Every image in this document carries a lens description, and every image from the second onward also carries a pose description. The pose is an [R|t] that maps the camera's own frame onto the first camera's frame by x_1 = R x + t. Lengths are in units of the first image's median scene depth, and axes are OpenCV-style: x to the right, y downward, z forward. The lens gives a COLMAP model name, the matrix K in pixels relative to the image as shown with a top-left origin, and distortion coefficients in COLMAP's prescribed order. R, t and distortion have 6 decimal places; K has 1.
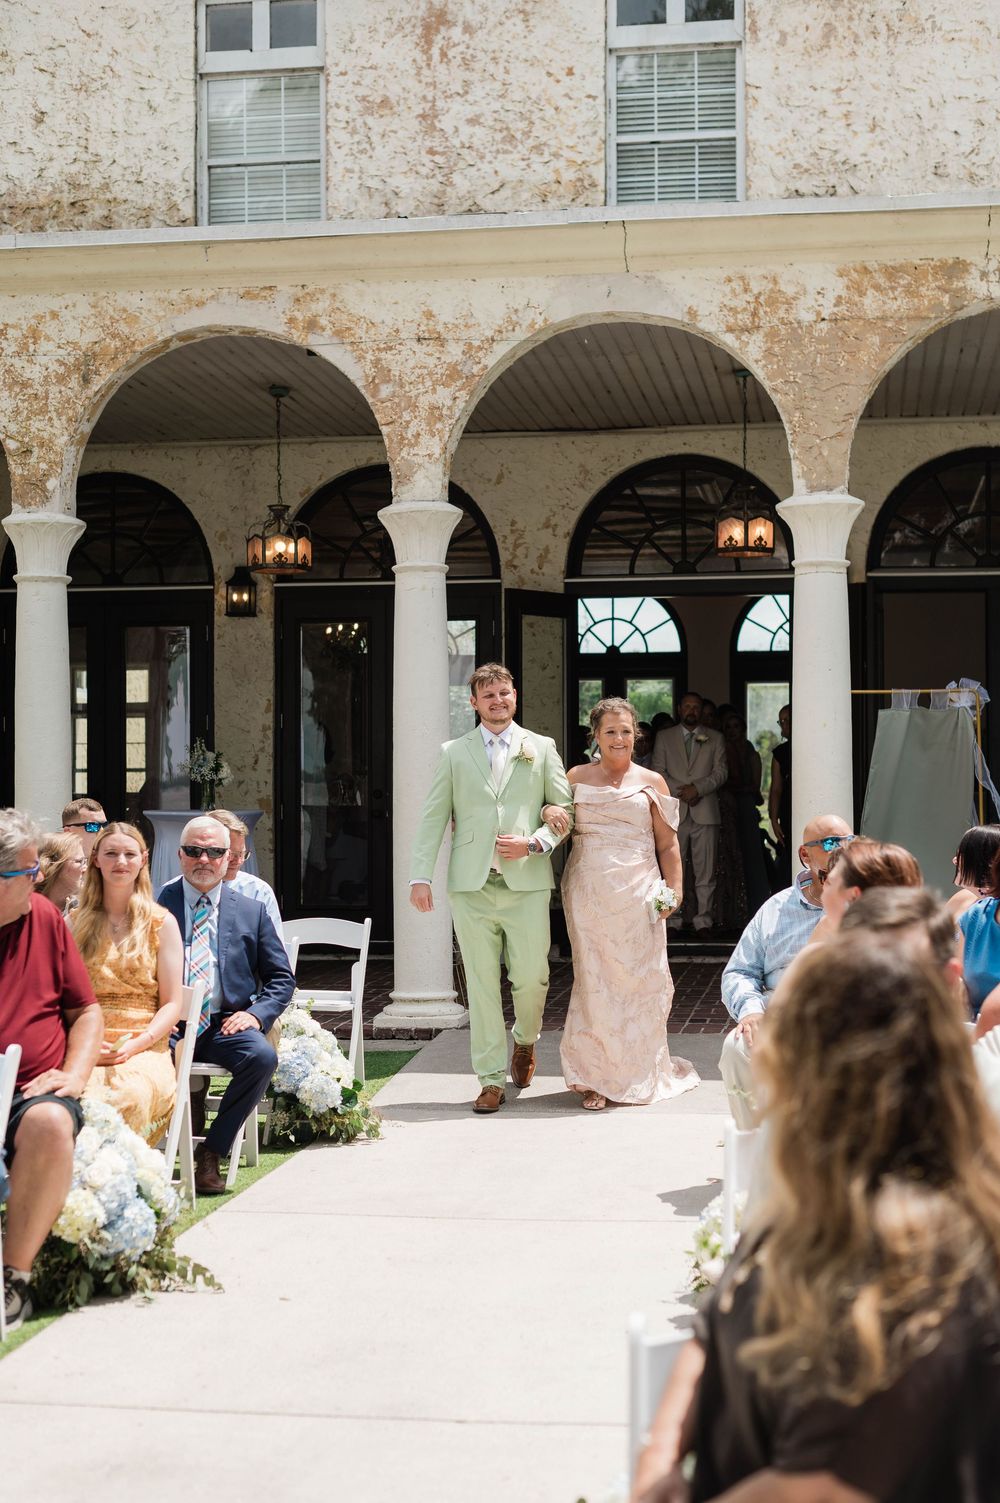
lens RADIAL K [[2257.1, 0, 509.0], [0, 2257.1, 747.9], [0, 0, 1]] dist [-0.000637, 0.000000]
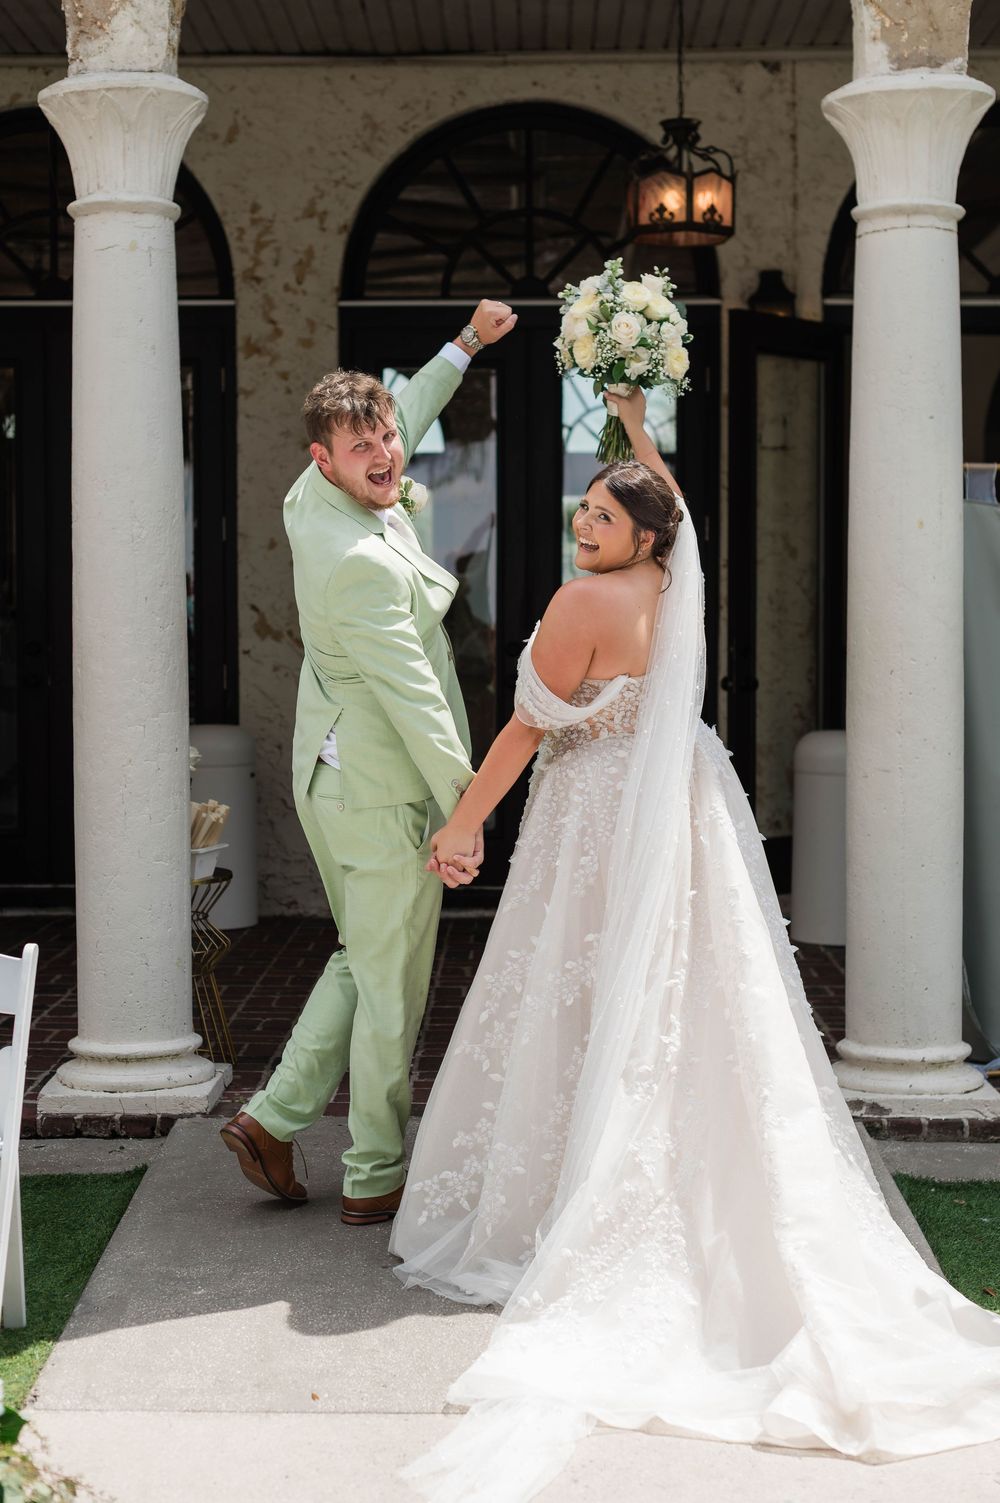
lens RADIAL K [[2257.1, 0, 491.4], [0, 2257.1, 743.0], [0, 0, 1]] dist [-0.000637, 0.000000]
pose [[0.988904, -0.004073, 0.148500, -0.027632], [-0.005779, 0.997812, 0.065856, 0.005060], [-0.148443, -0.065983, 0.986717, 0.395117]]
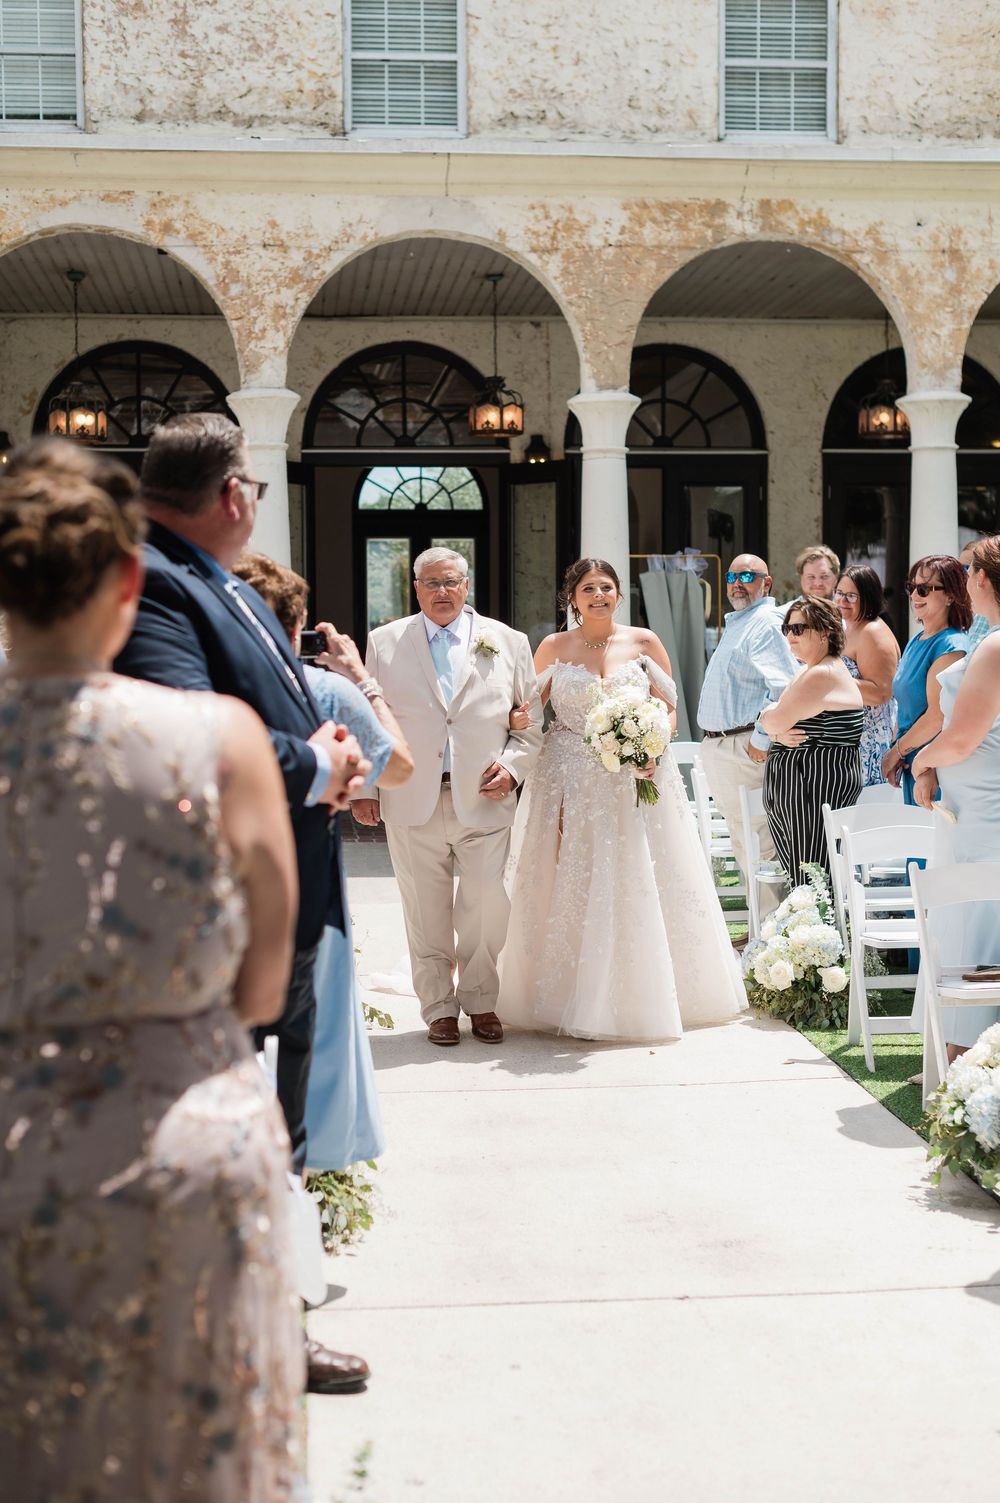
lens RADIAL K [[2257.1, 0, 500.2], [0, 2257.1, 765.1], [0, 0, 1]] dist [-0.000637, 0.000000]
pose [[0.963157, -0.019031, 0.268267, -0.194137], [-0.001974, 0.996966, 0.077812, -0.006103], [-0.268934, -0.075475, 0.960197, -0.124393]]
